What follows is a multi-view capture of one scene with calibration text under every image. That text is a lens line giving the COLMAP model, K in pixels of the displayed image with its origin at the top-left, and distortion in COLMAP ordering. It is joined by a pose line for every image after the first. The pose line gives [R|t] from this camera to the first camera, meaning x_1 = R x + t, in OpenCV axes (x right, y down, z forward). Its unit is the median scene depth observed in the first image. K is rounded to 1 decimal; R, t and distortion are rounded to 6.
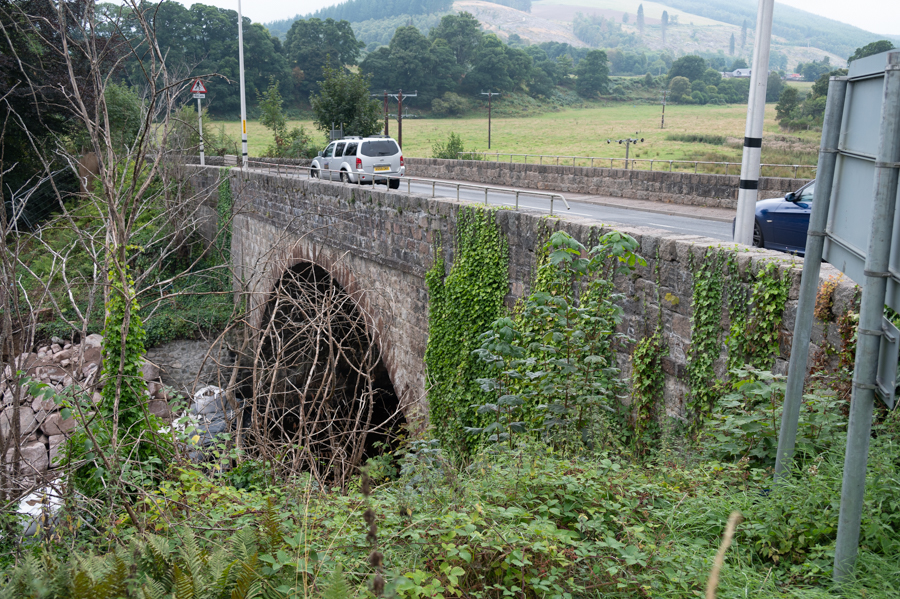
lens RADIAL K [[879.1, 0, 450.0], [0, 879.1, 299.5], [0, 0, 1]] dist [0.005664, -0.009062]
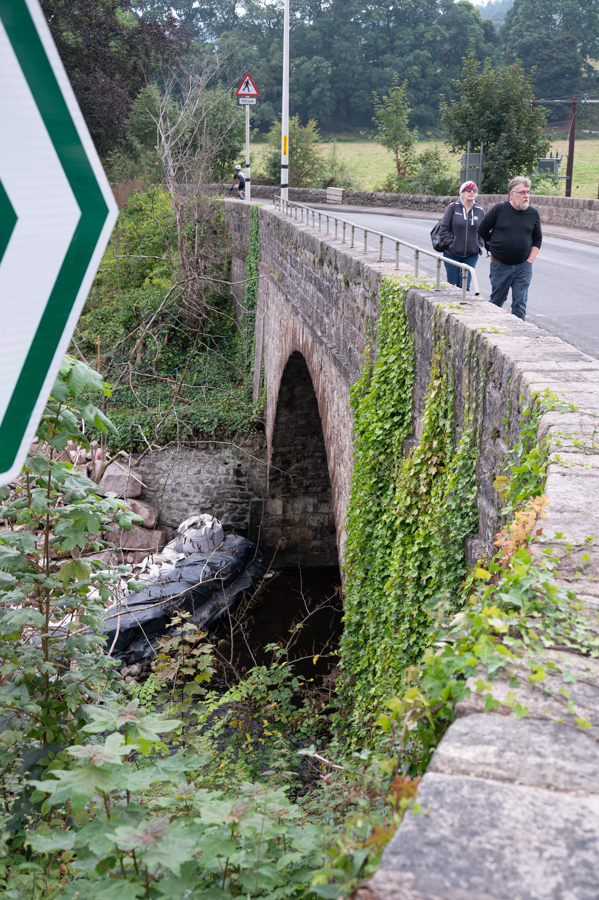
lens RADIAL K [[1217.6, 0, 299.5], [0, 1217.6, 450.0], [0, 0, 1]] dist [0.019554, 0.005607]
pose [[0.931742, 0.097385, -0.349818, 0.088717], [-0.081091, 0.994840, 0.060964, -0.012654], [0.353950, -0.028436, 0.934832, 0.072236]]
